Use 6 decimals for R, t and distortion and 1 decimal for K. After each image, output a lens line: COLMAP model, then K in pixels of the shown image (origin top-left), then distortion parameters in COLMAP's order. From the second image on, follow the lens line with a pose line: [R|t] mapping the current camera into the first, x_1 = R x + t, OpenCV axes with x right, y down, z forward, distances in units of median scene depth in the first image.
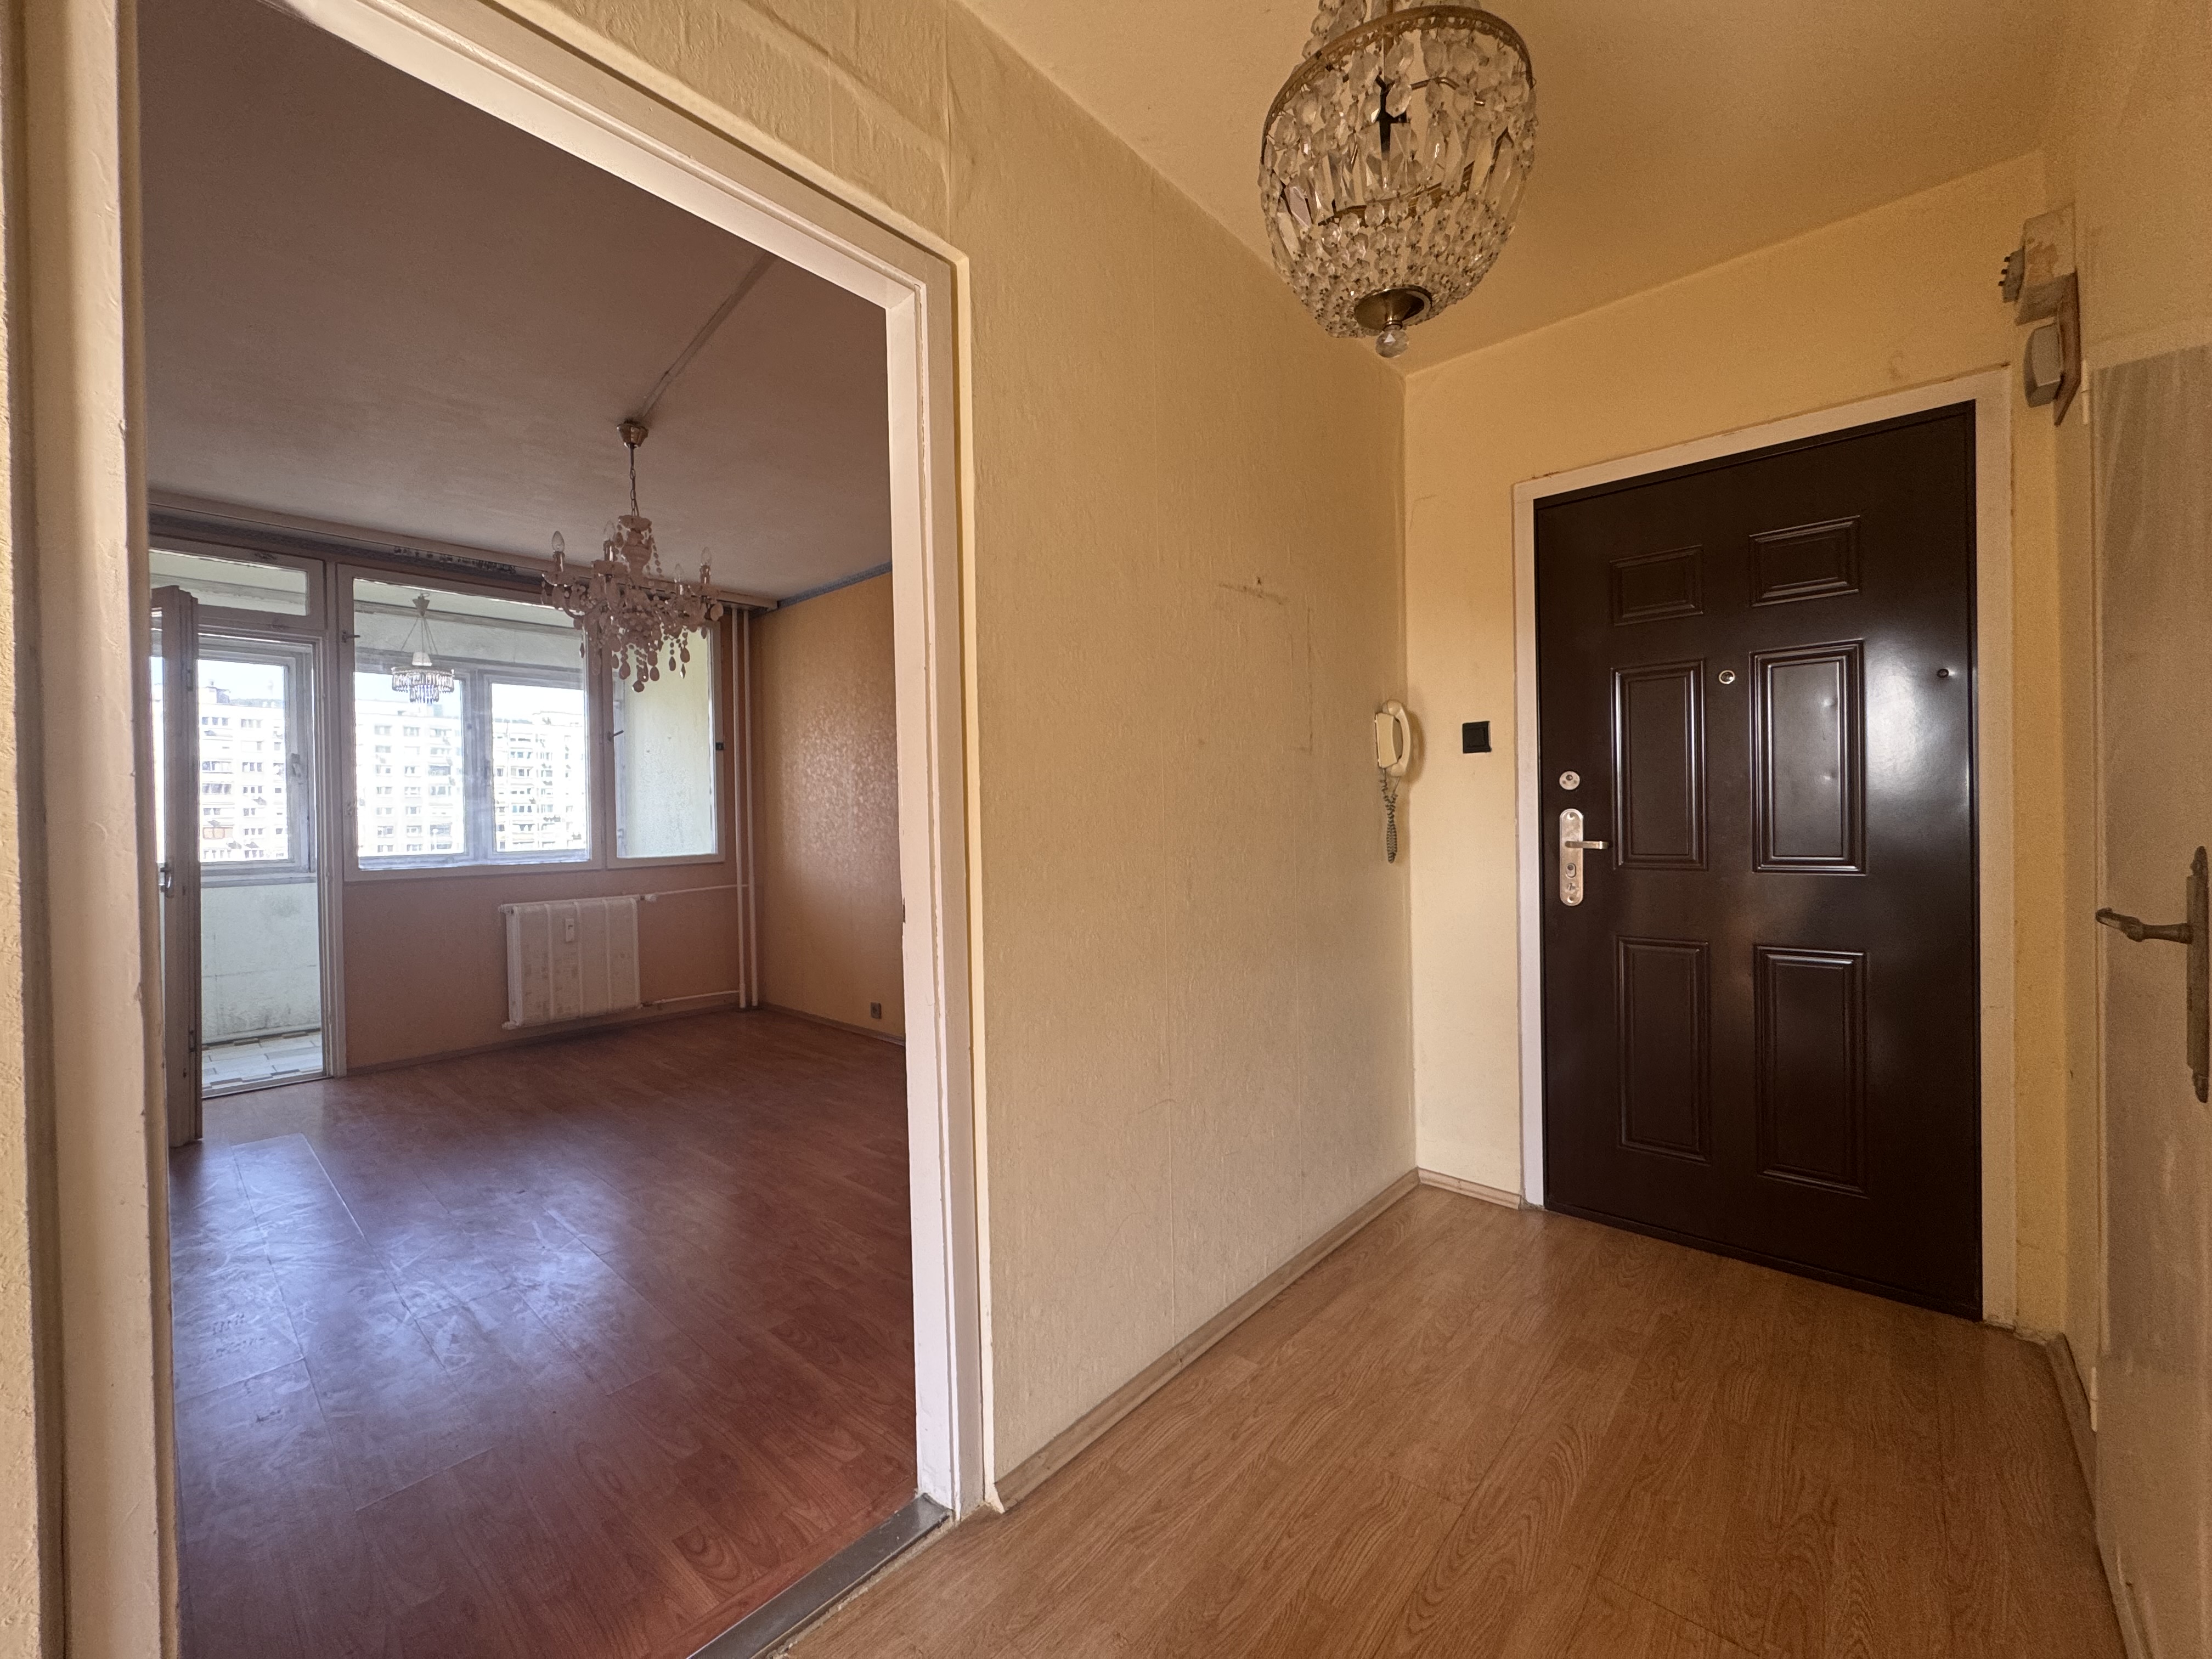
lens RADIAL K [[886.3, 0, 1105.2], [0, 886.3, 824.9], [0, 0, 1]] dist [-0.001529, 0.000435]
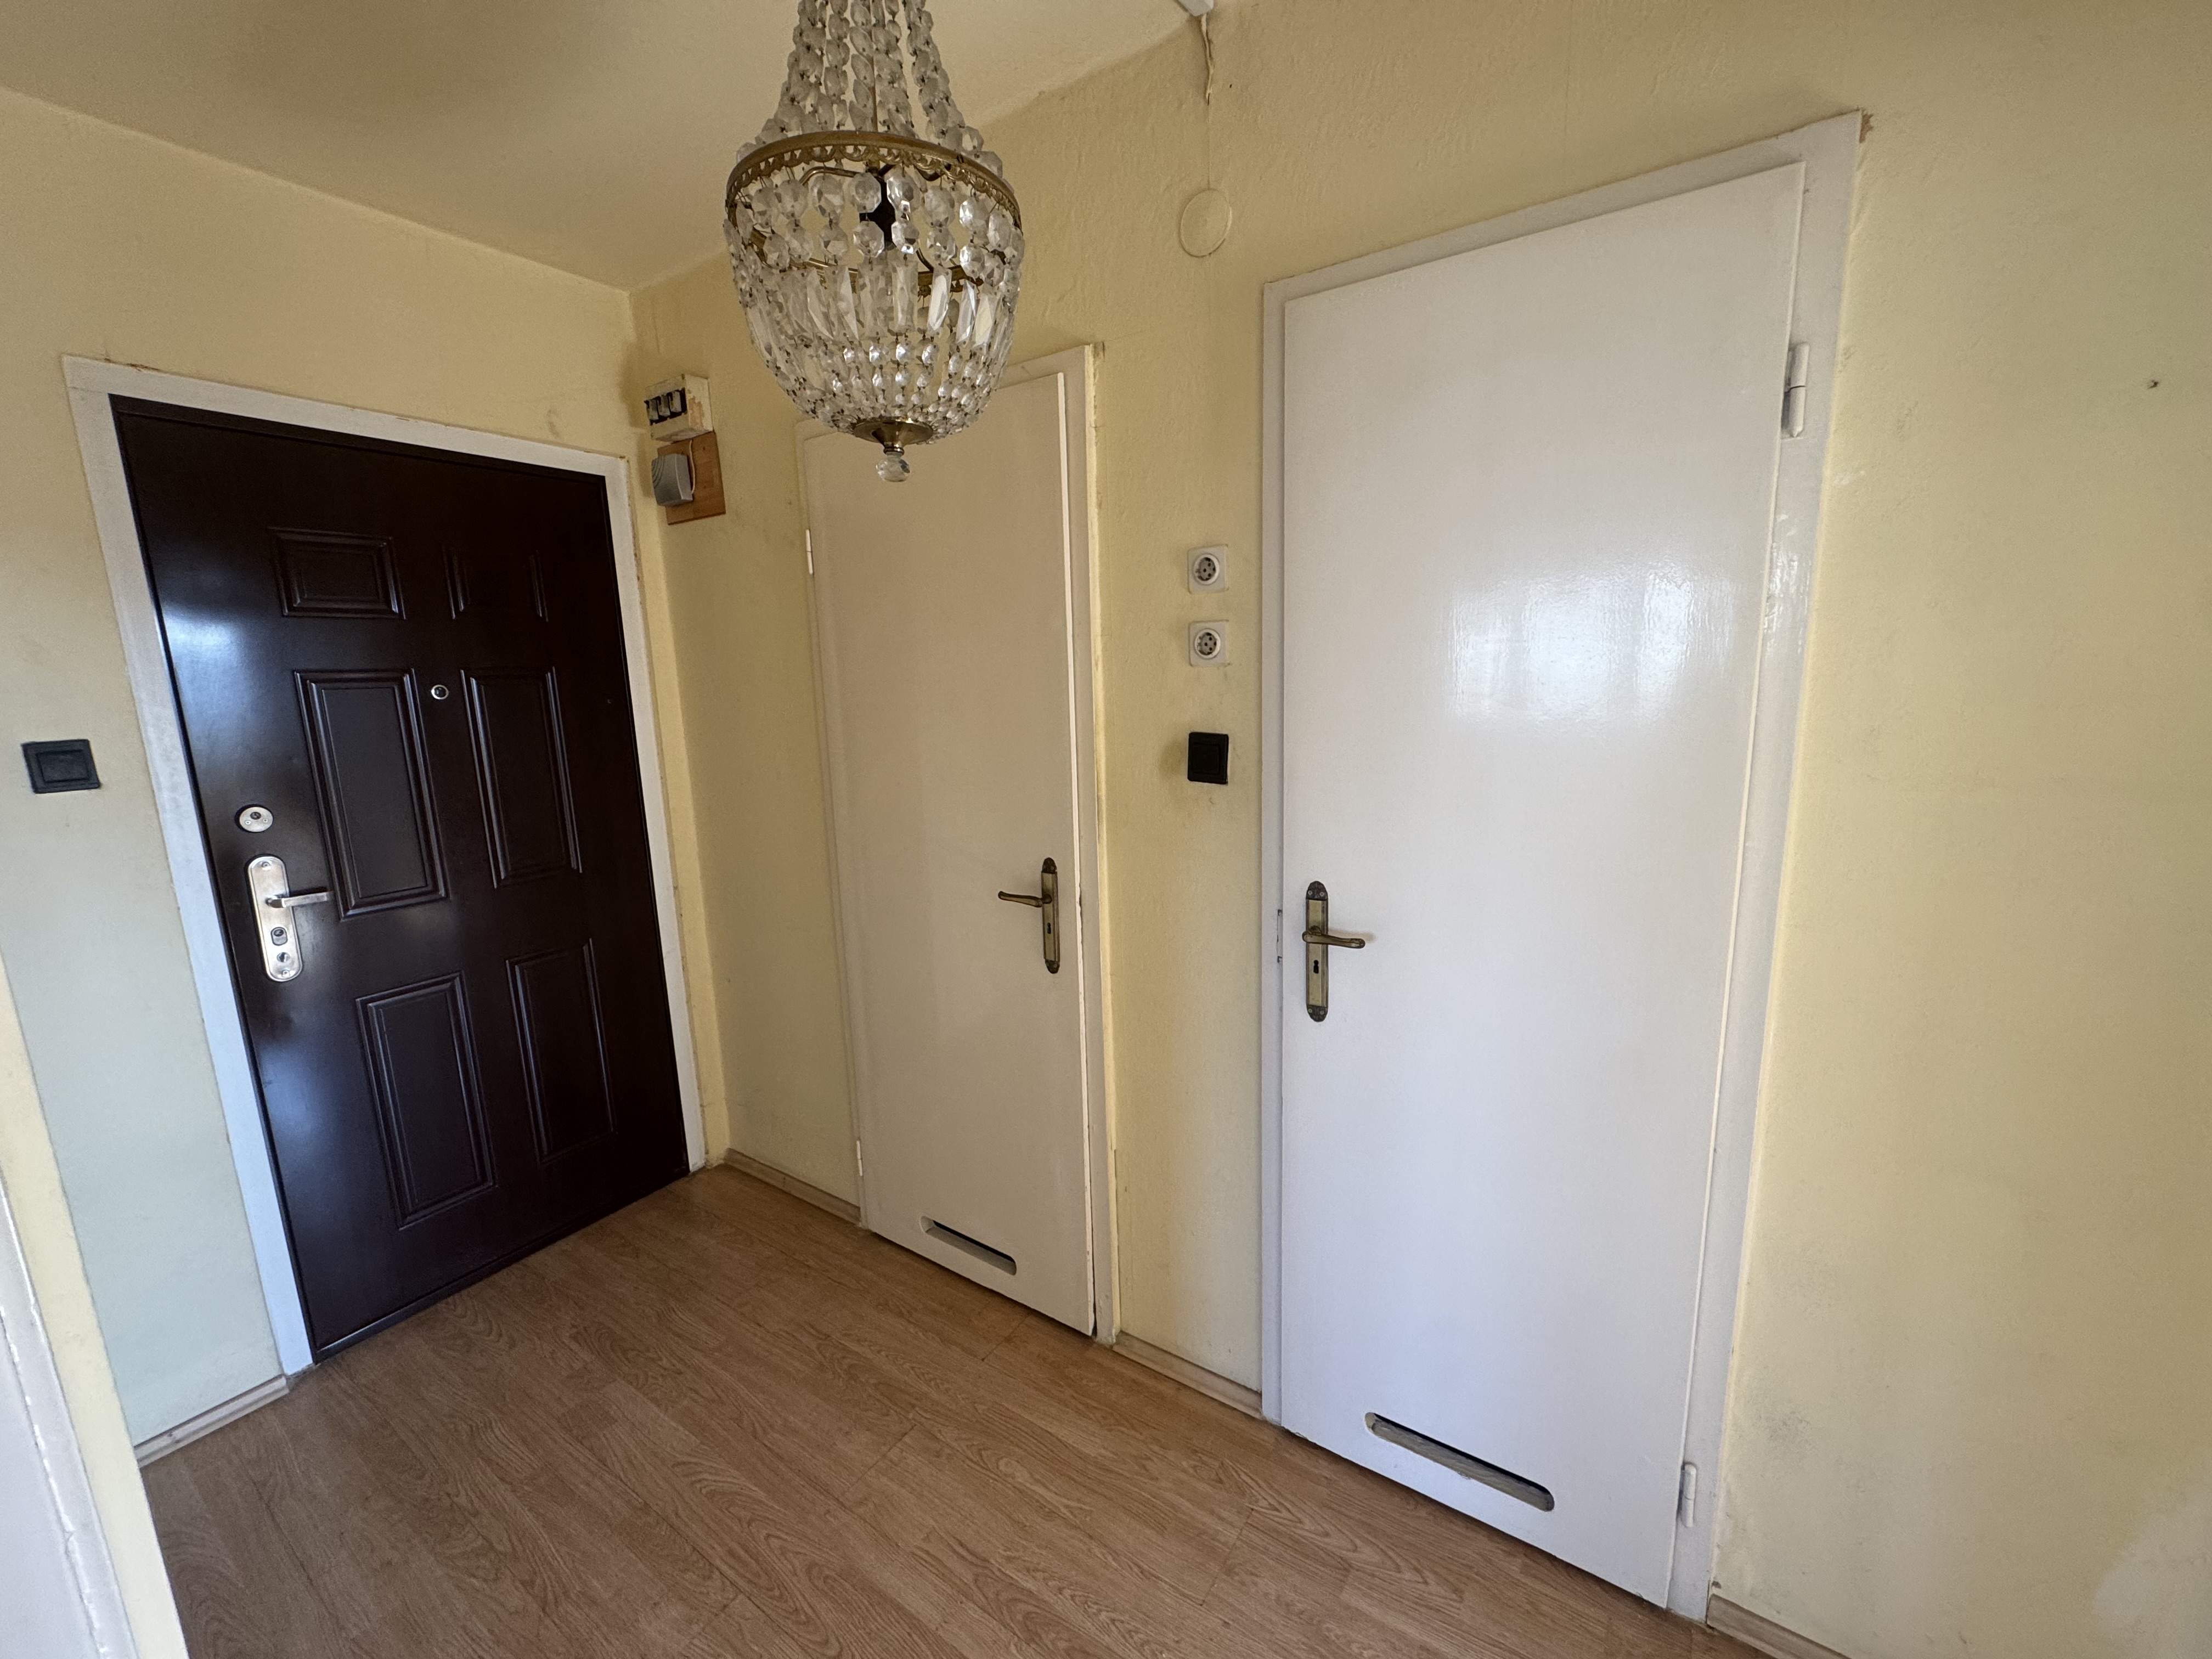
lens RADIAL K [[883.4, 0, 1100.9], [0, 883.4, 825.6], [0, 0, 1]] dist [-0.002383, -0.000473]
pose [[-0.132256, -0.149793, 0.979832, -0.301866], [0.041051, 0.986840, 0.156405, -0.136060], [-0.990365, 0.060908, -0.124367, 0.408482]]
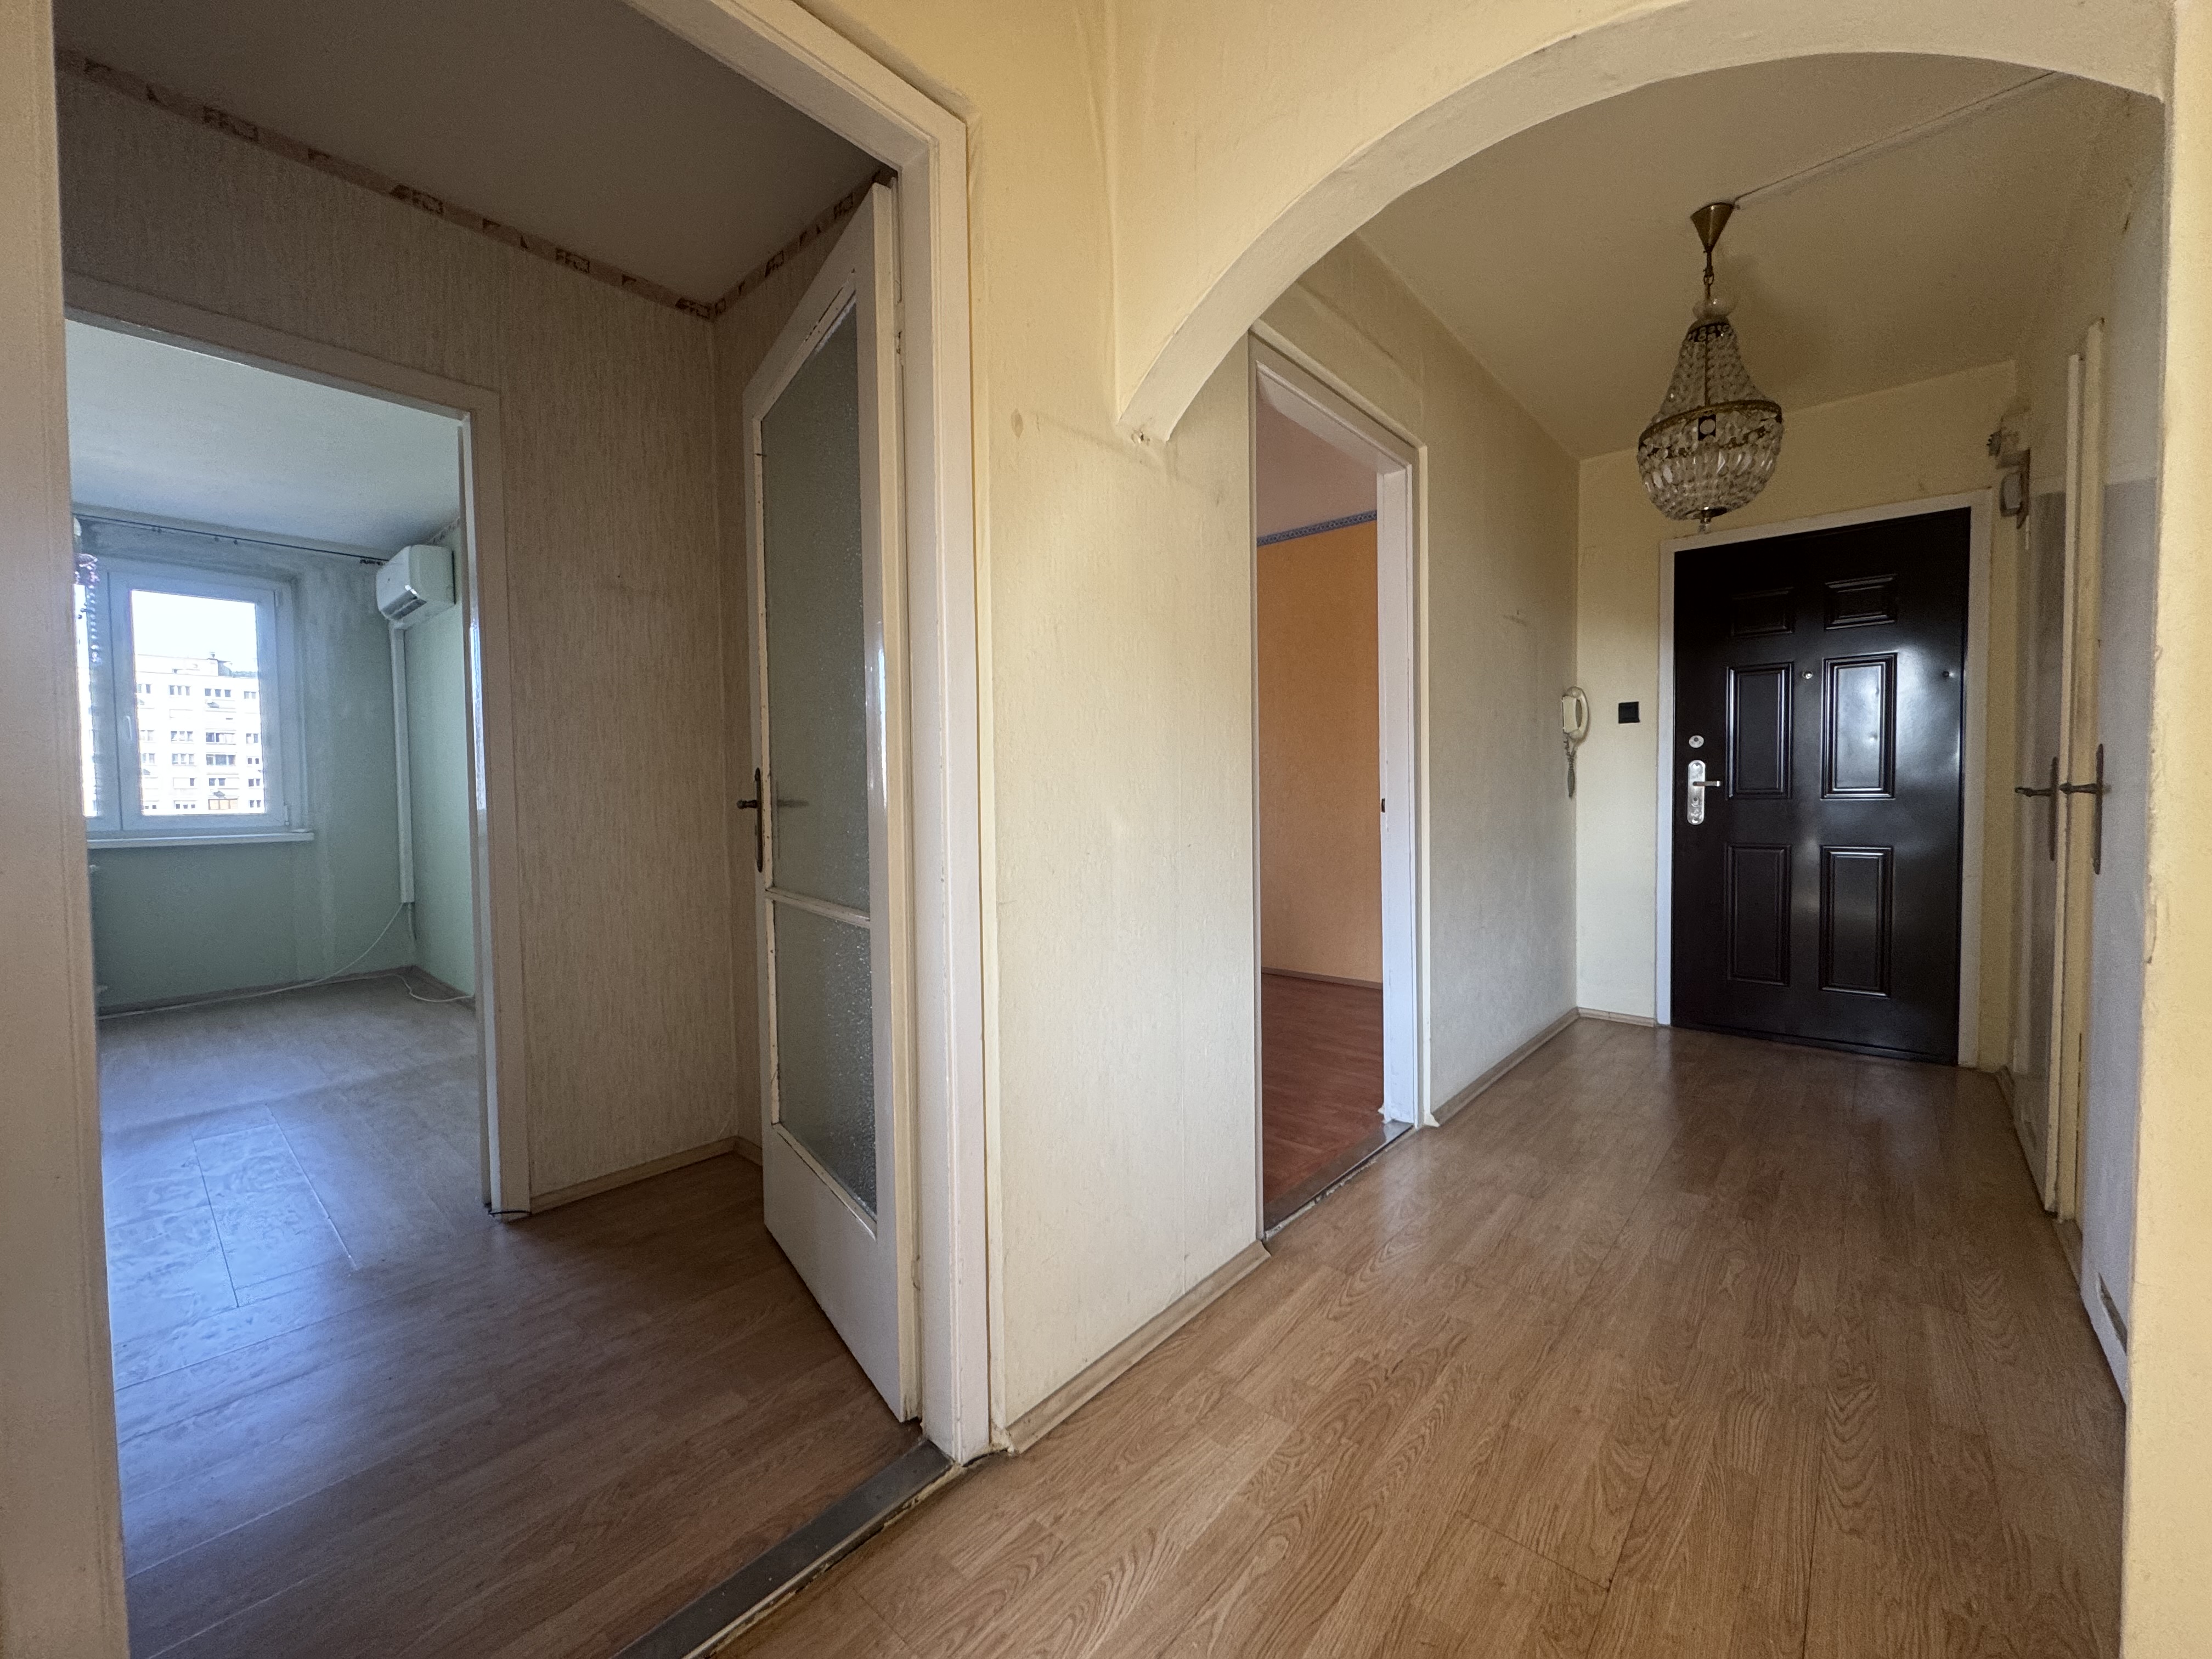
lens RADIAL K [[883.4, 0, 1100.9], [0, 883.4, 825.6], [0, 0, 1]] dist [-0.002383, -0.000473]
pose [[0.999971, 0.003061, 0.006936, -0.519449], [-0.003262, 0.999571, 0.029112, 0.054777], [-0.006844, -0.029133, 0.999552, -0.518893]]
